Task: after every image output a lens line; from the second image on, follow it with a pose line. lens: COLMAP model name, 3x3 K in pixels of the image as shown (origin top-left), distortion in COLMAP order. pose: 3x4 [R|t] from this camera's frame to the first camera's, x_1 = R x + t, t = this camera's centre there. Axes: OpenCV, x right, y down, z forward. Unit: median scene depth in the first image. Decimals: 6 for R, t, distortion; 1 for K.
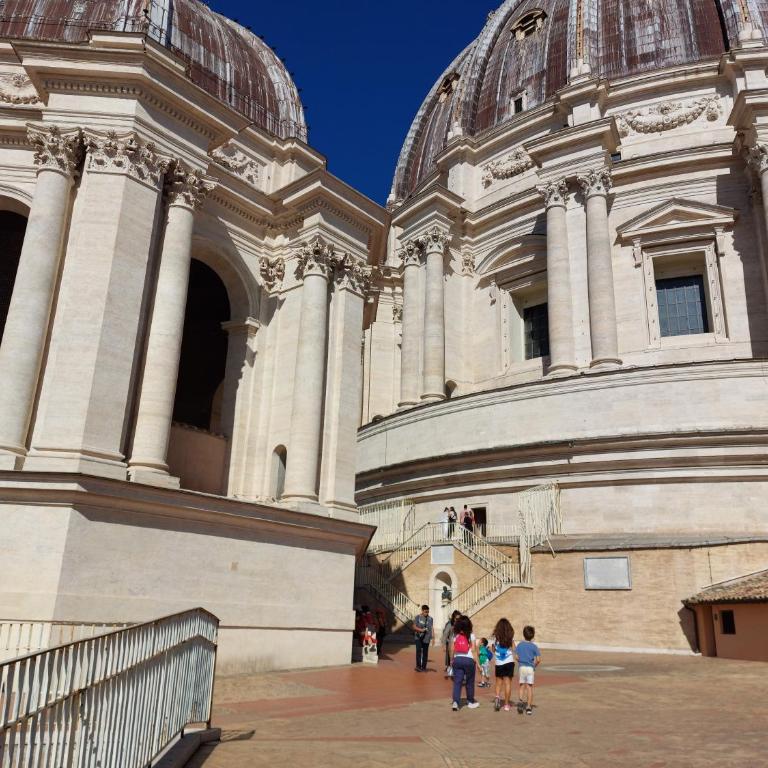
lens RADIAL K [[740.2, 0, 384.0], [0, 740.2, 384.0], [0, 0, 1]] dist [0.079054, -0.078425]
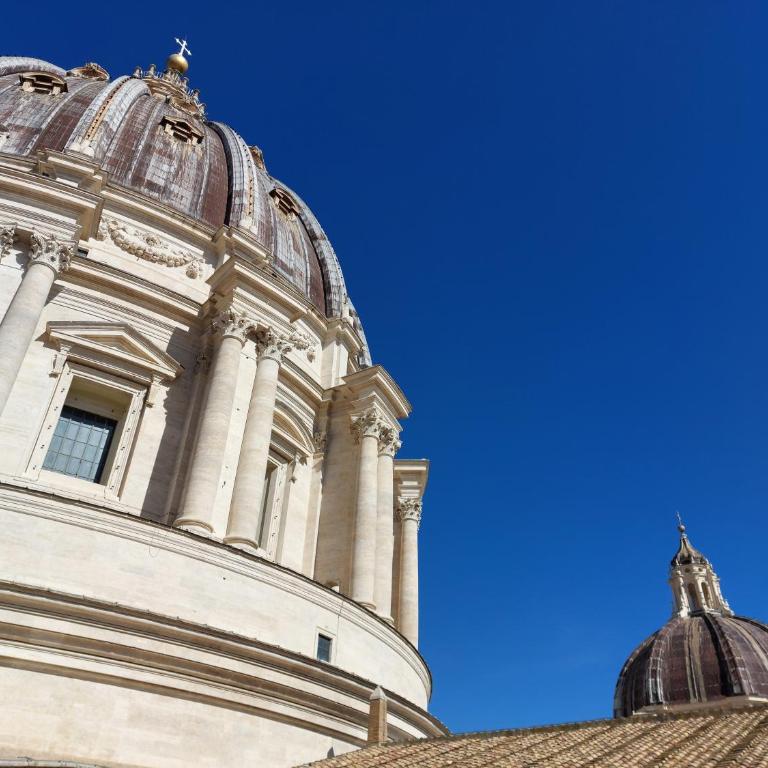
lens RADIAL K [[740.2, 0, 384.0], [0, 740.2, 384.0], [0, 0, 1]] dist [0.079054, -0.078425]
pose [[0.634188, 0.448076, 0.630106, 0.066151], [-0.262266, 0.891305, -0.369854, 0.050482], [-0.727339, 0.069302, 0.682770, 0.206181]]
